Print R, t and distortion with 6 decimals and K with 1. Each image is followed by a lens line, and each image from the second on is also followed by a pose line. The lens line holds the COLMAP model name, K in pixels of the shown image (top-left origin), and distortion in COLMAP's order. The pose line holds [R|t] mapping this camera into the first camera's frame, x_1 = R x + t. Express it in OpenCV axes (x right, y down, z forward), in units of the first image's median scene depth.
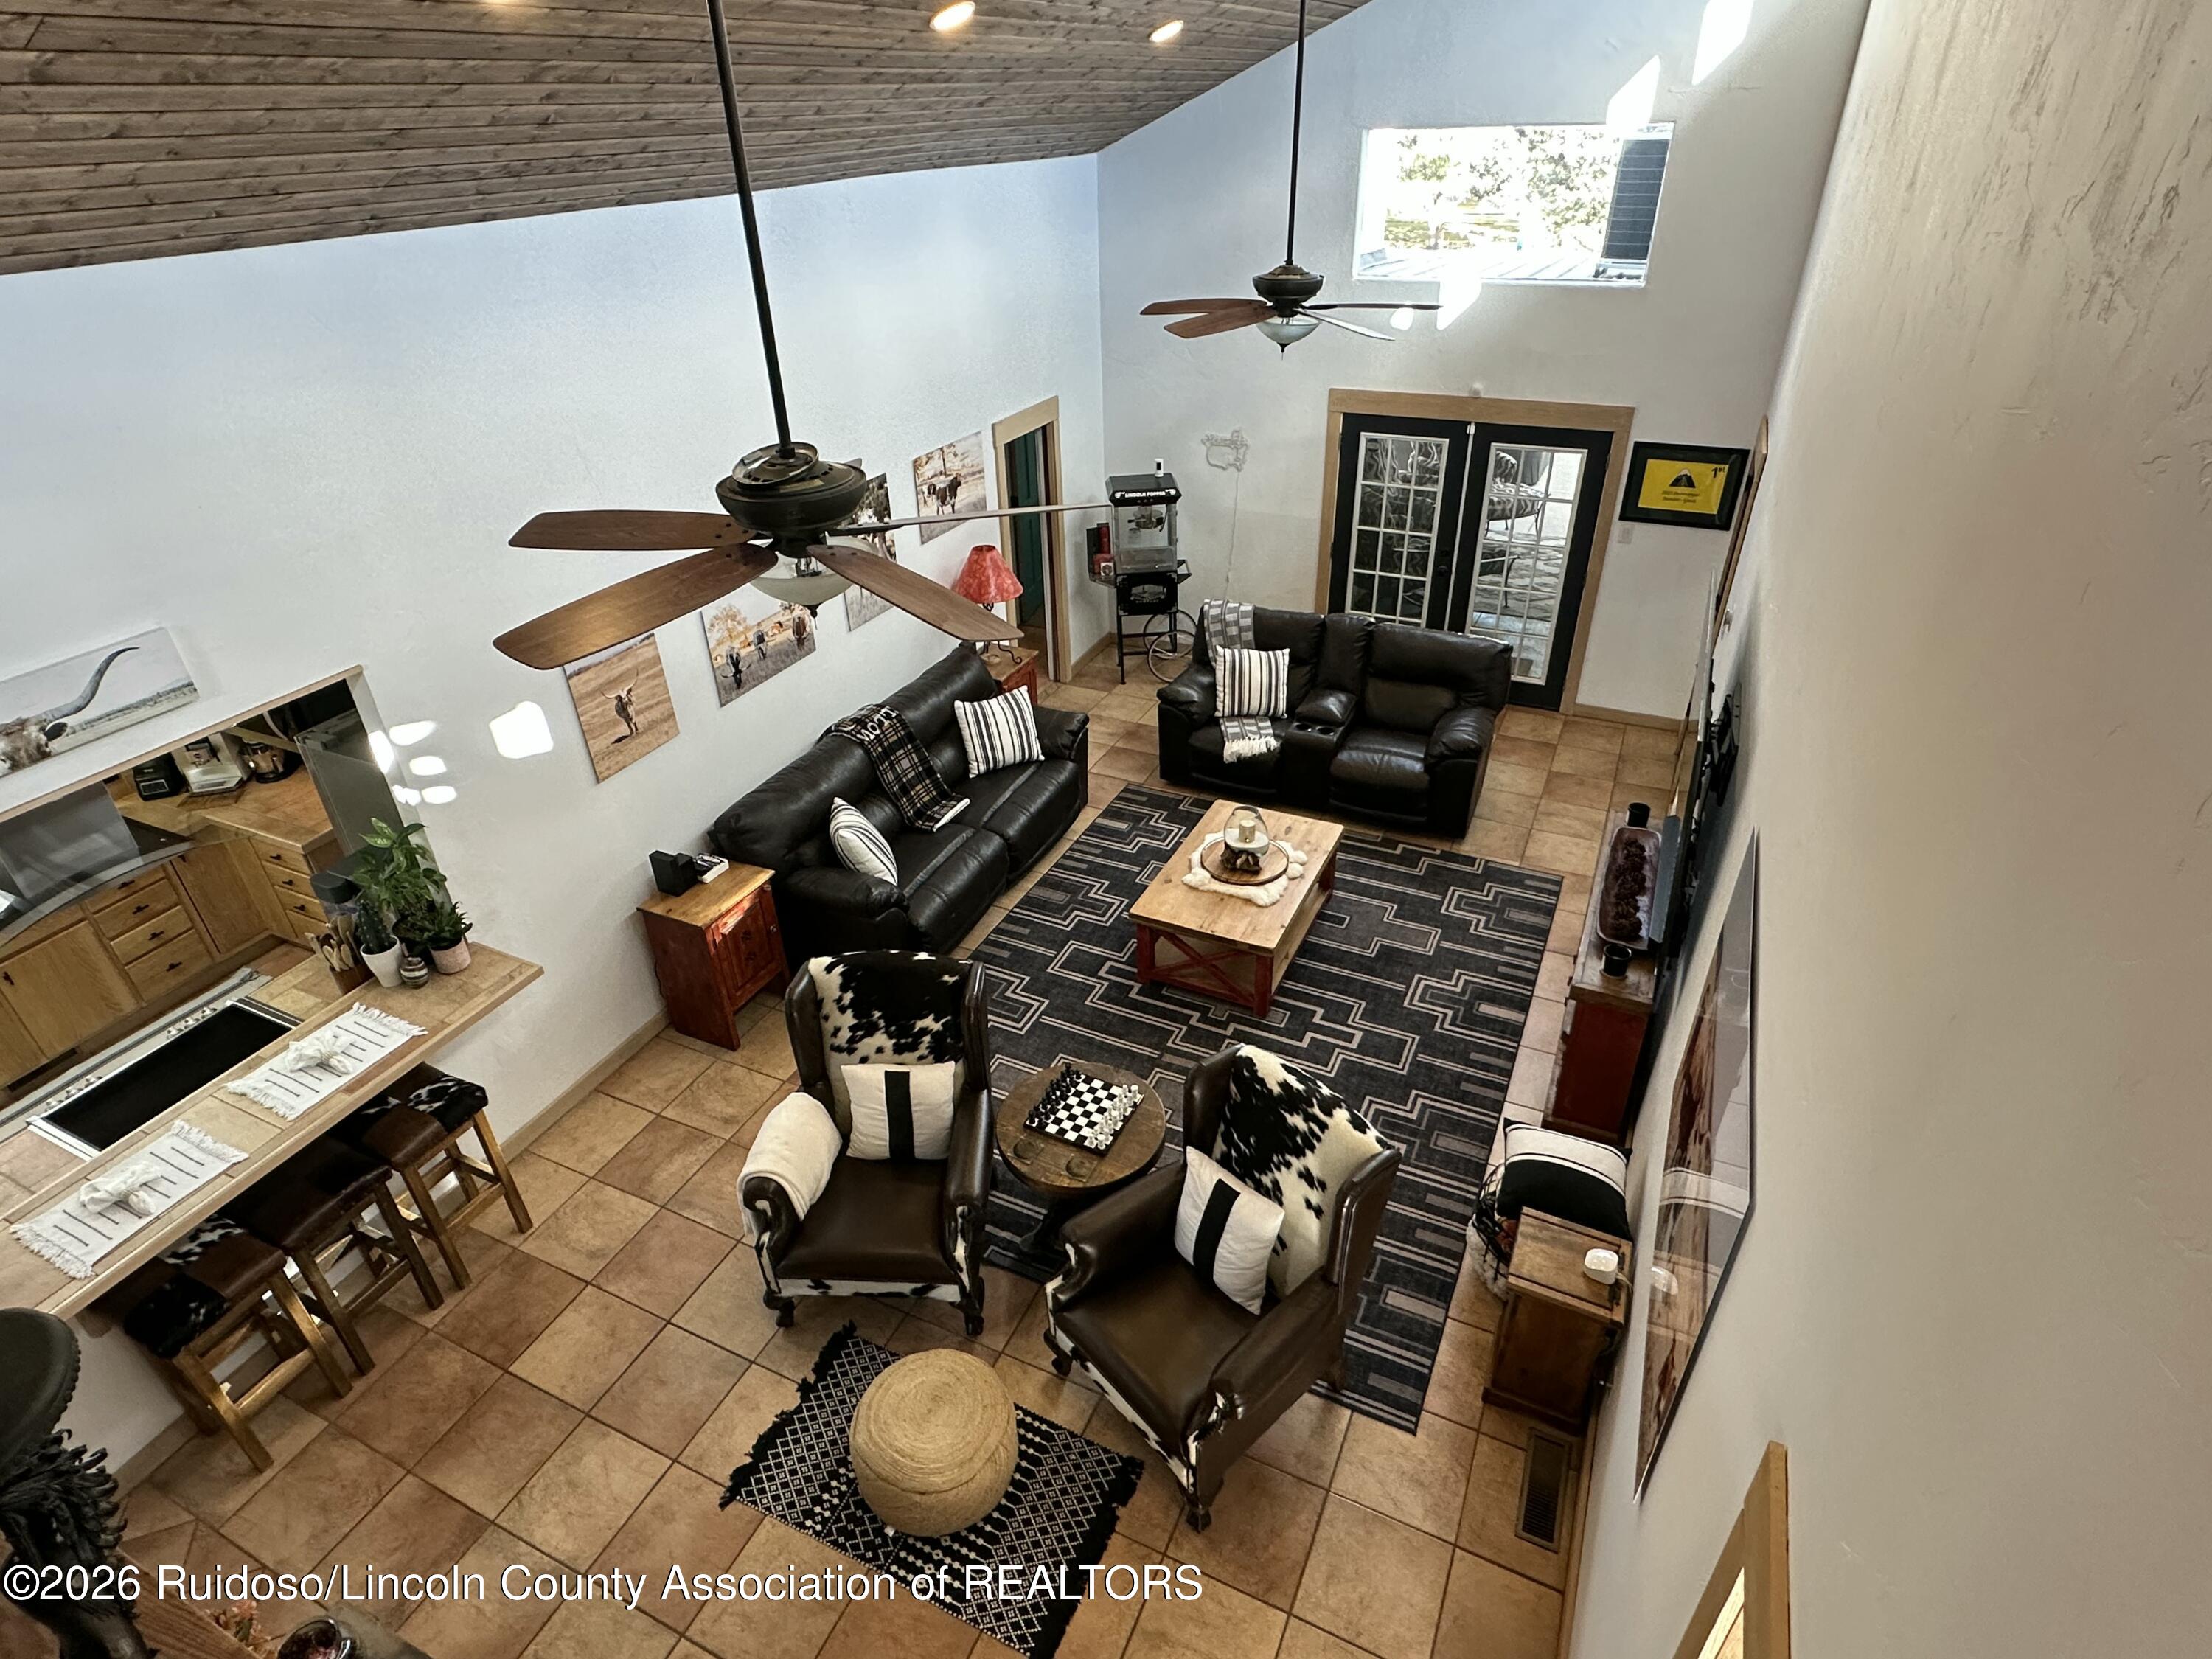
lens RADIAL K [[1164.8, 0, 1107.3], [0, 1164.8, 830.4], [0, 0, 1]] dist [0.000391, 0.000013]
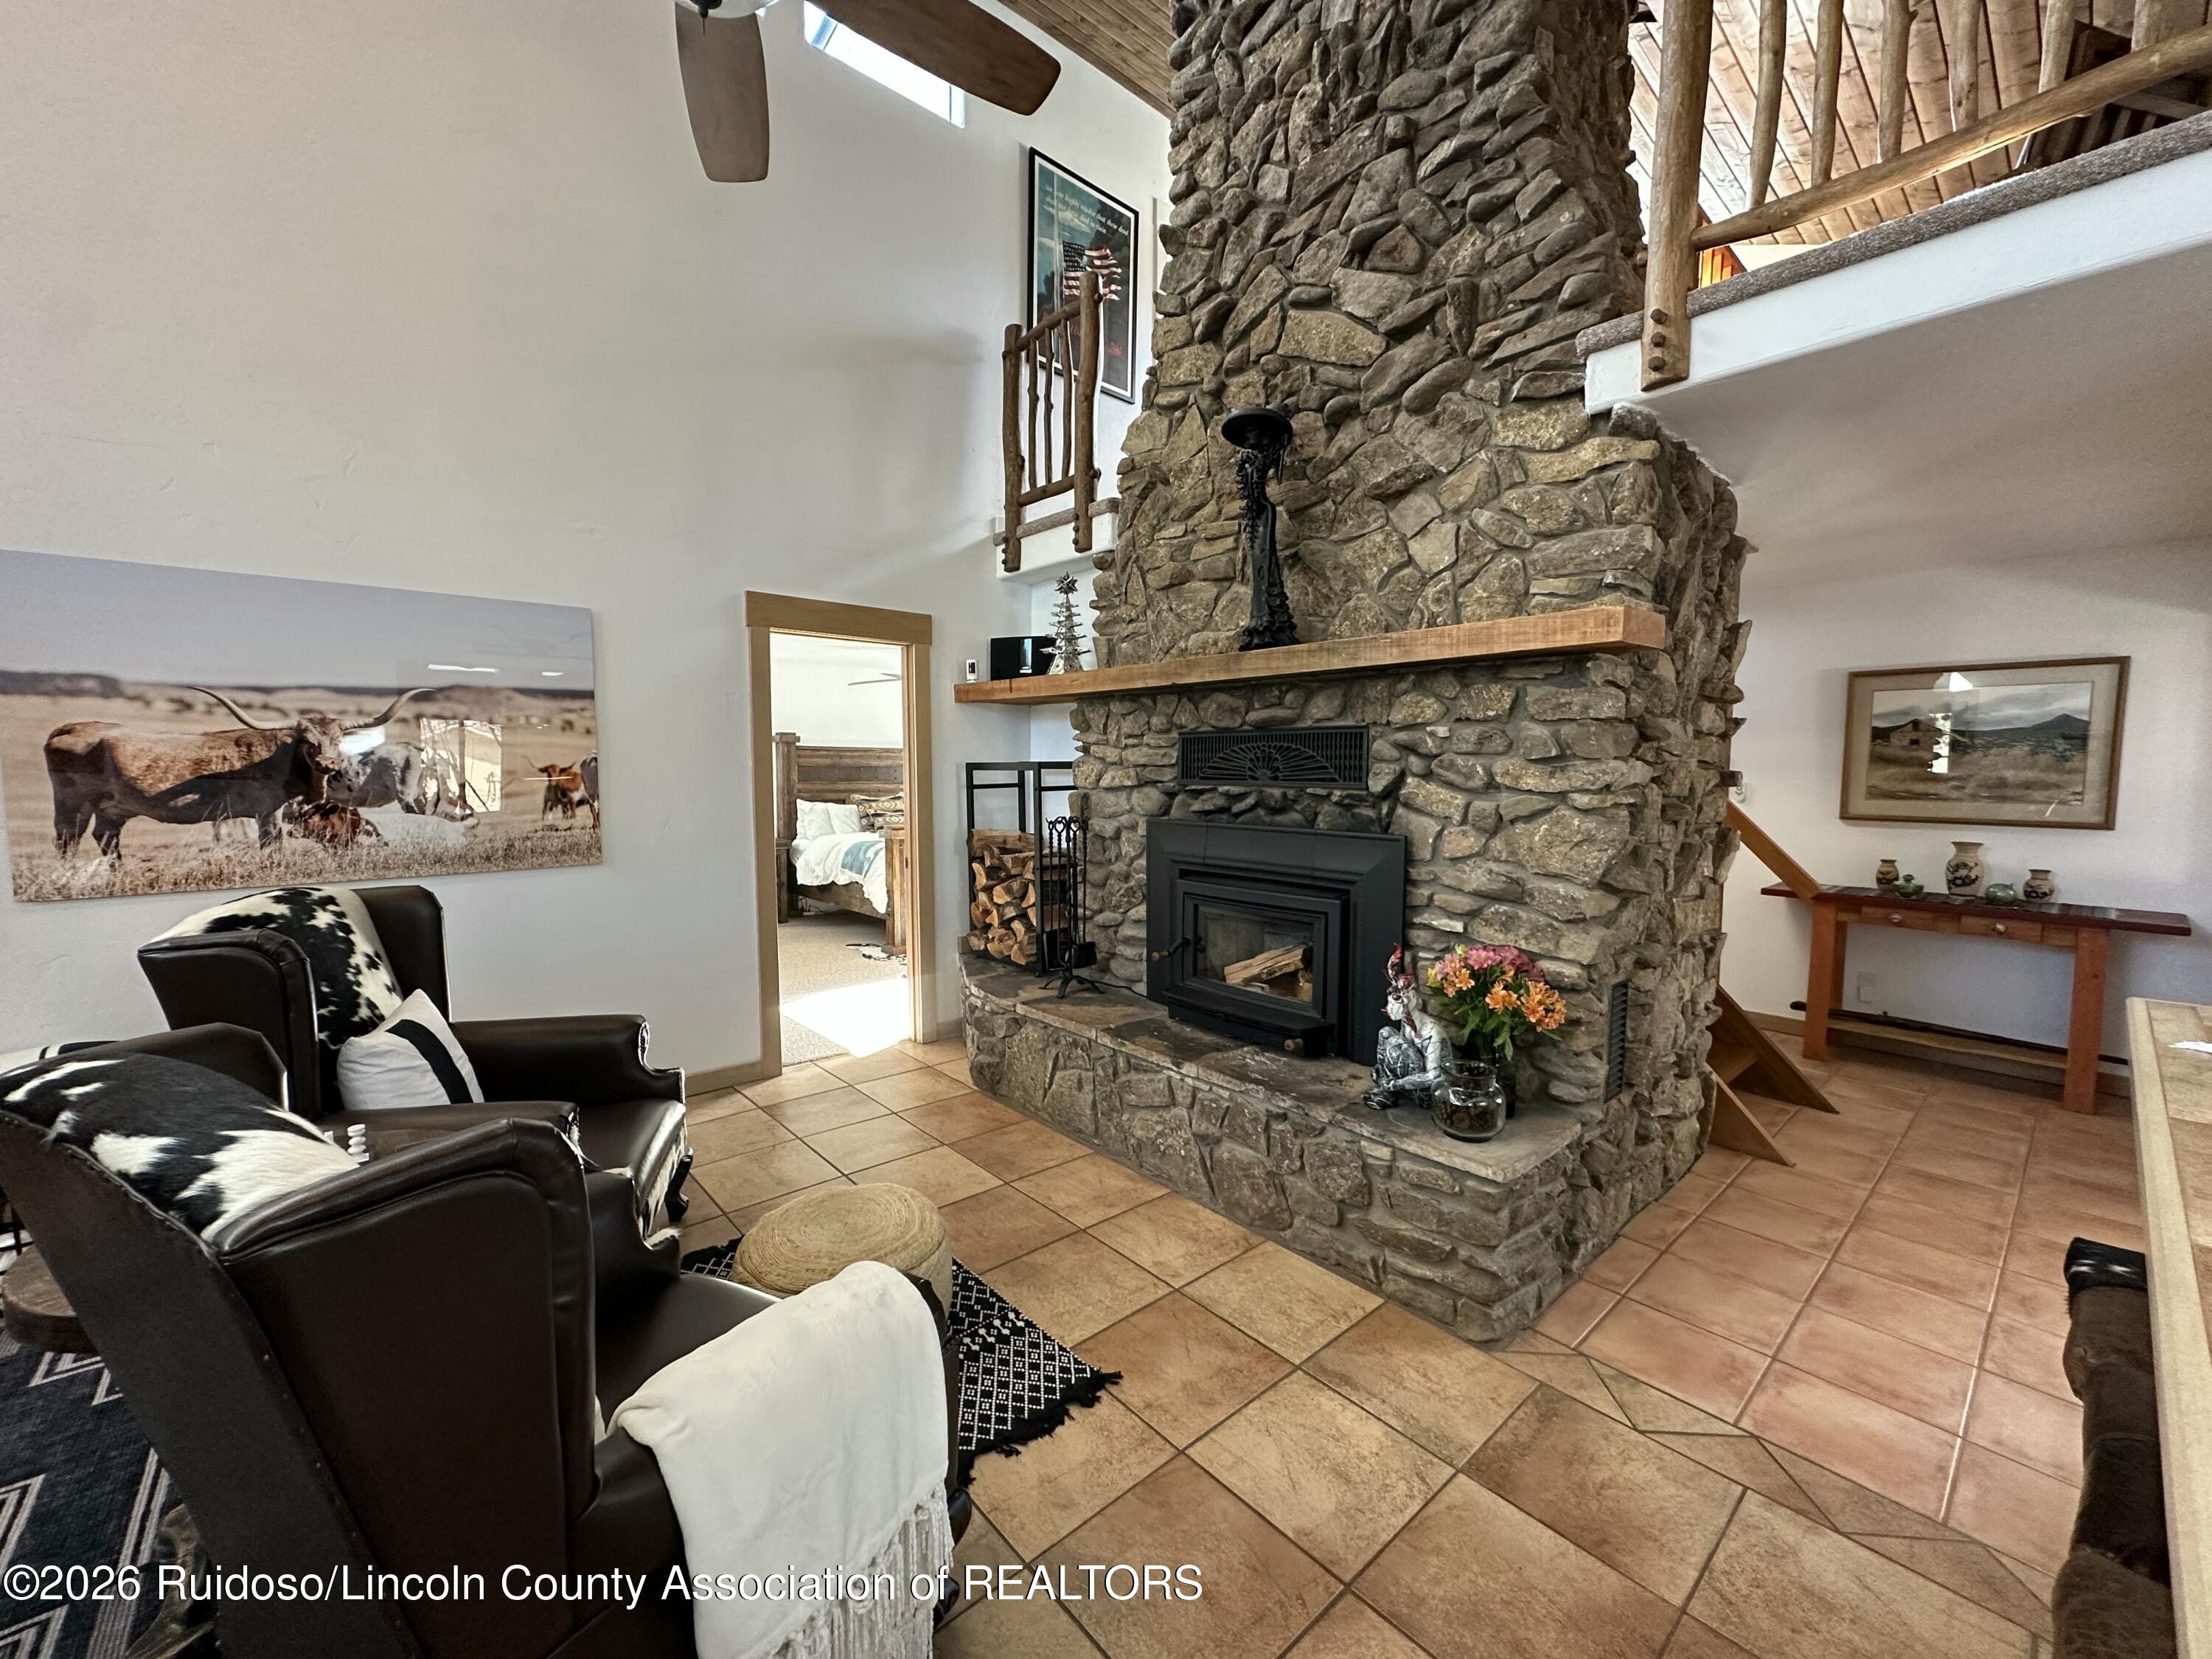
lens RADIAL K [[880.2, 0, 1108.0], [0, 880.2, 833.4], [0, 0, 1]] dist [-0.001731, -0.000339]
pose [[-0.919816, -0.009322, 0.392239, -0.283261], [0.220810, 0.814068, 0.537156, 0.003048], [-0.324316, 0.580695, -0.746735, 0.640749]]
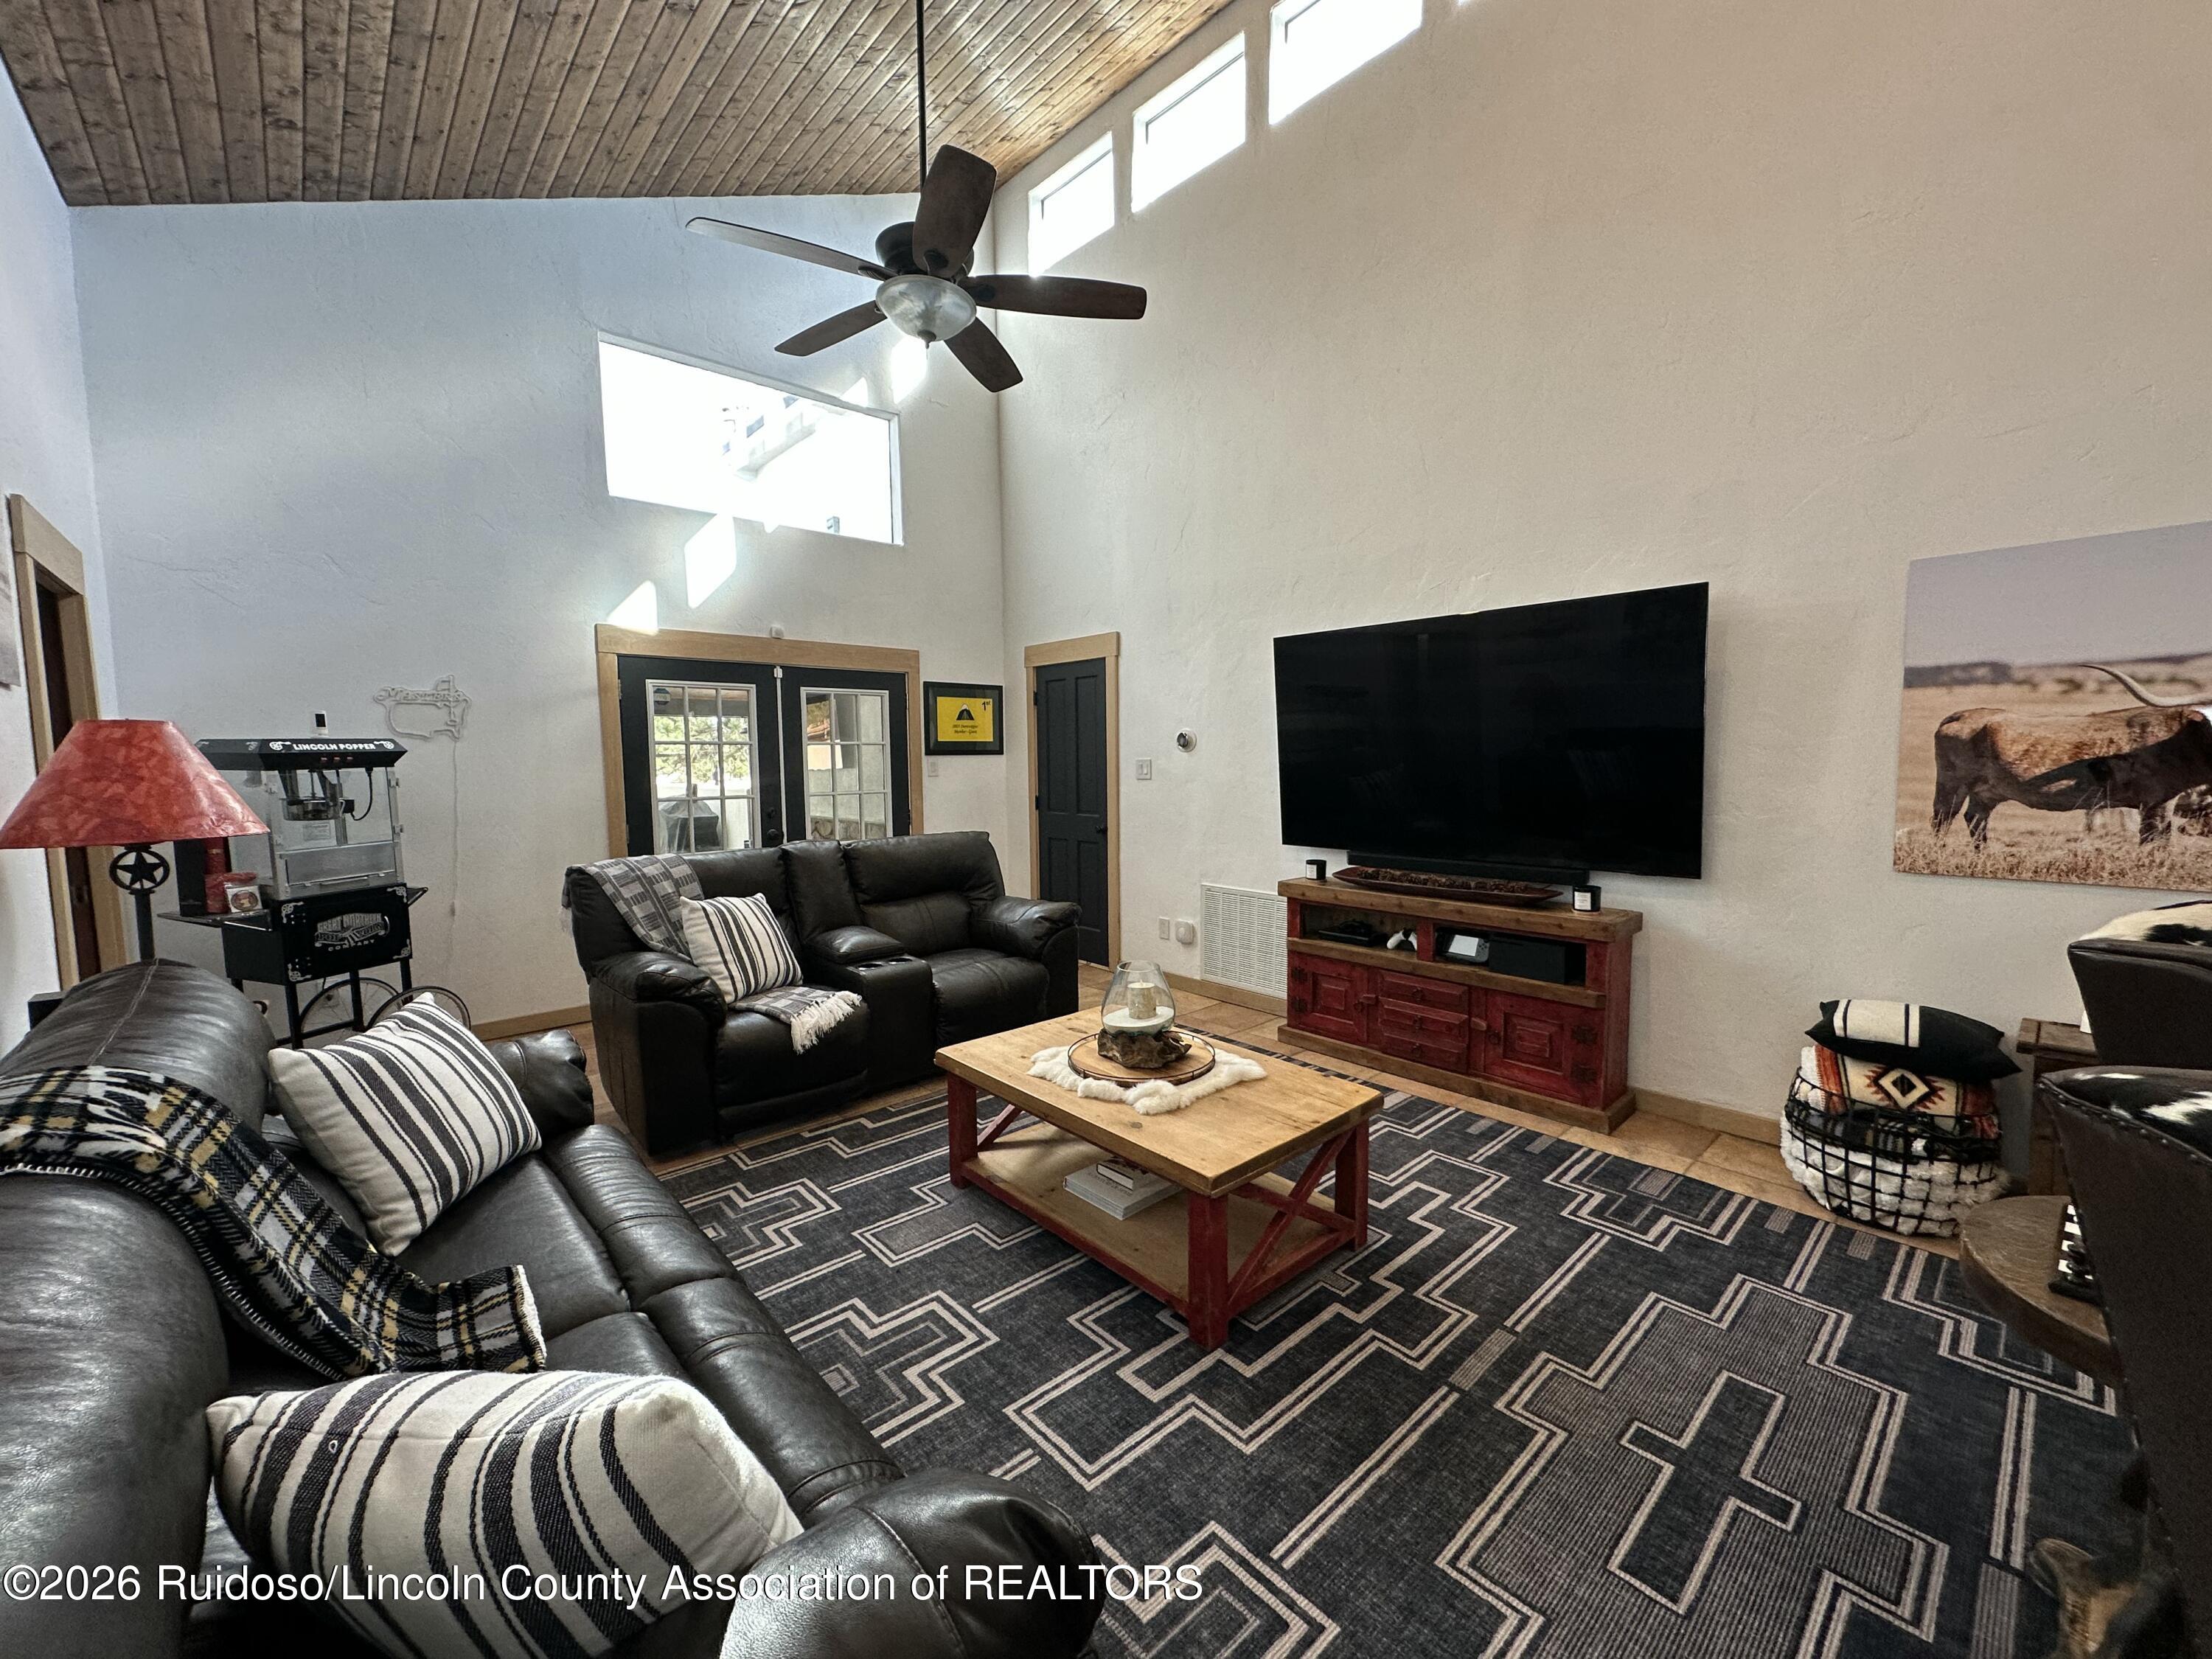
lens RADIAL K [[880.2, 0, 1103.2], [0, 880.2, 826.1], [0, 0, 1]] dist [-0.001731, -0.000339]
pose [[0.383447, -0.054107, 0.921977, -0.250544], [0.485259, 0.861185, -0.151278, -0.014616], [-0.785807, 0.505404, 0.356474, 0.666625]]
